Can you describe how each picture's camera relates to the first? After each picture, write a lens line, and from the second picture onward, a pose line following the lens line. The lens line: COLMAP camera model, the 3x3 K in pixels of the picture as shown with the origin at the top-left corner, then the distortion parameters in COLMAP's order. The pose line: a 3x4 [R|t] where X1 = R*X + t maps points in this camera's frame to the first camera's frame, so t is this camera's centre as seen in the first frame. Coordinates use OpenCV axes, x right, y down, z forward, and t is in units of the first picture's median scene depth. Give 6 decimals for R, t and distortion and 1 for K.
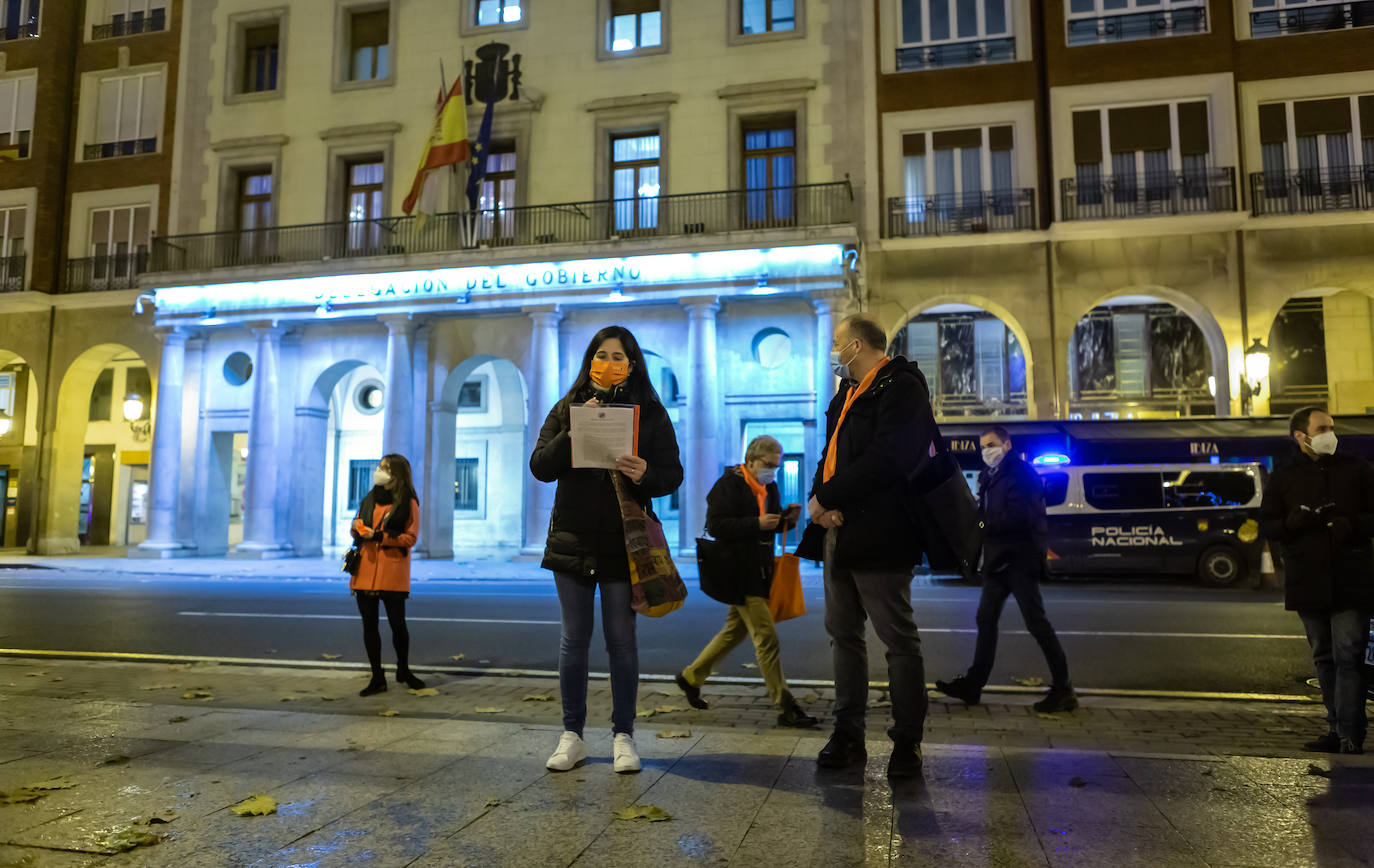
lens RADIAL K [[941.7, 0, 687.6], [0, 941.7, 419.2], [0, 0, 1]] dist [-0.019492, 0.004475]
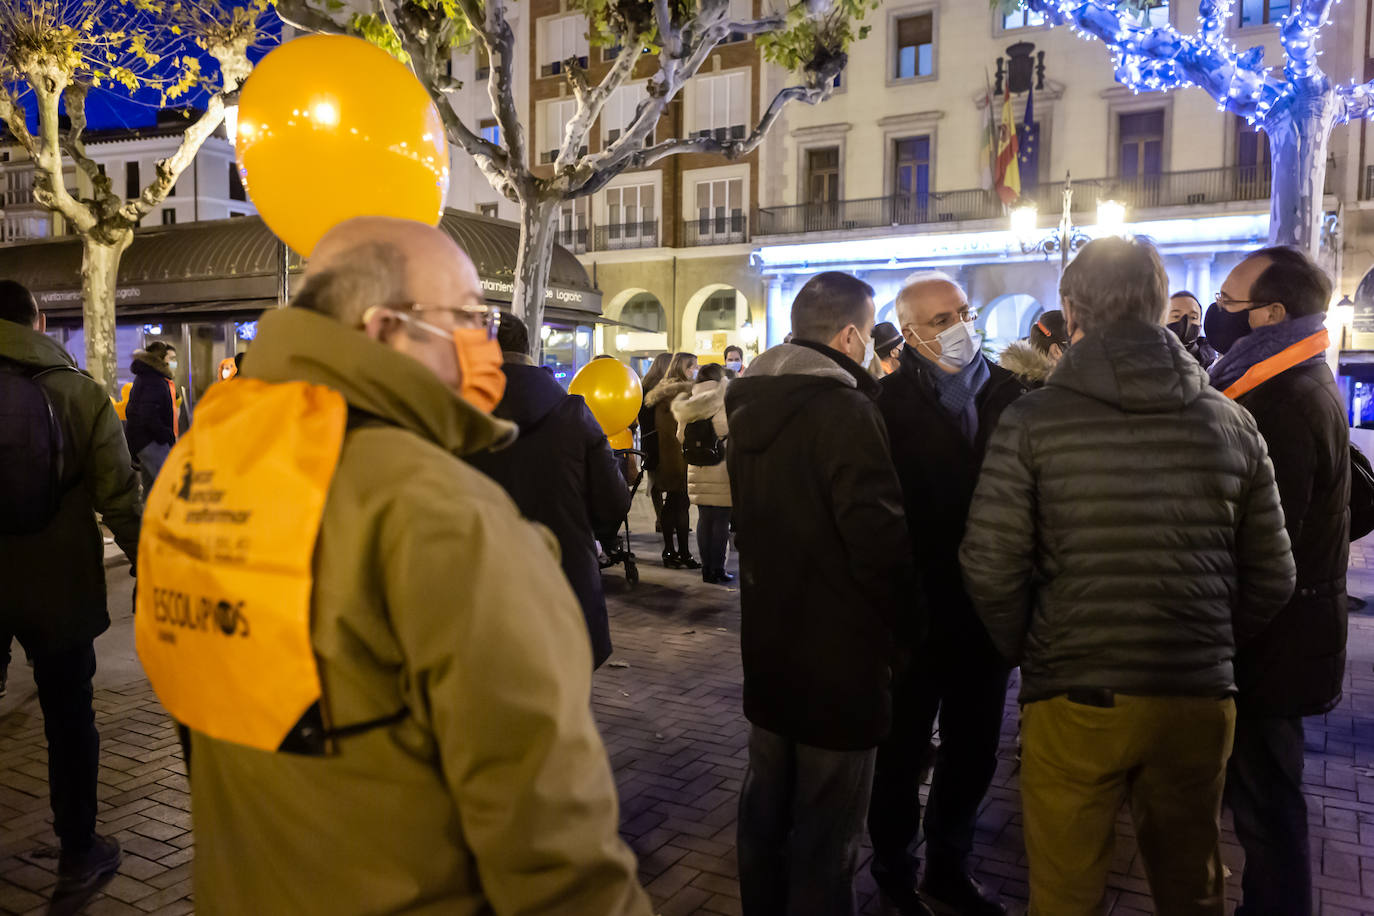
lens RADIAL K [[1087.7, 0, 694.9], [0, 1087.7, 455.9], [0, 0, 1]] dist [-0.001141, 0.002602]
pose [[0.947066, 0.029049, -0.319722, -0.137218], [0.022524, 0.987431, 0.156436, -0.088280], [0.320248, -0.155357, 0.934508, -0.596369]]
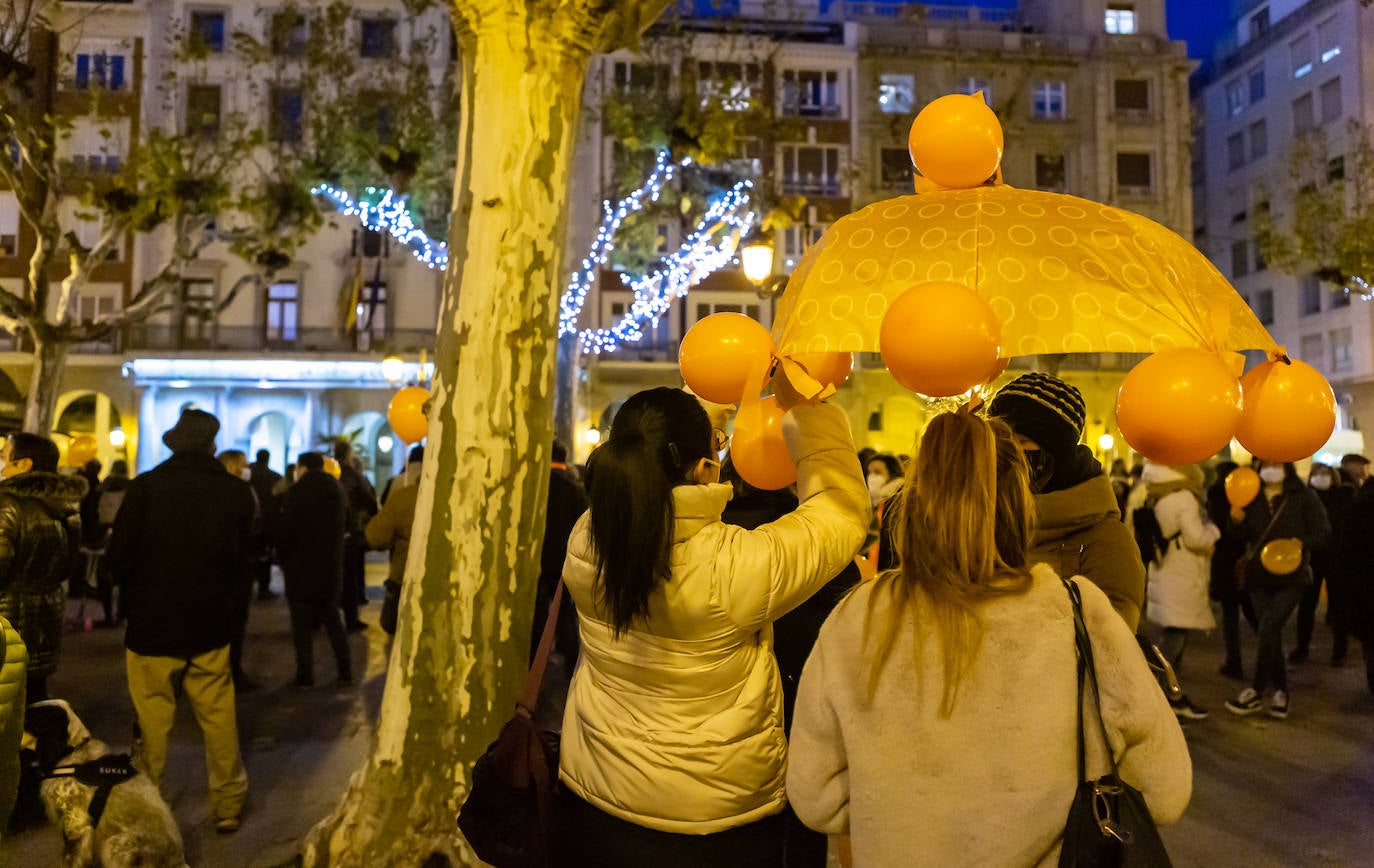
lens RADIAL K [[957.4, 0, 687.0], [0, 957.4, 434.0], [0, 0, 1]] dist [-0.014830, 0.000079]
pose [[0.953915, 0.021710, 0.299291, -0.171041], [-0.033709, 0.998819, 0.034985, -0.103412], [-0.298178, -0.043462, 0.953520, -0.771083]]
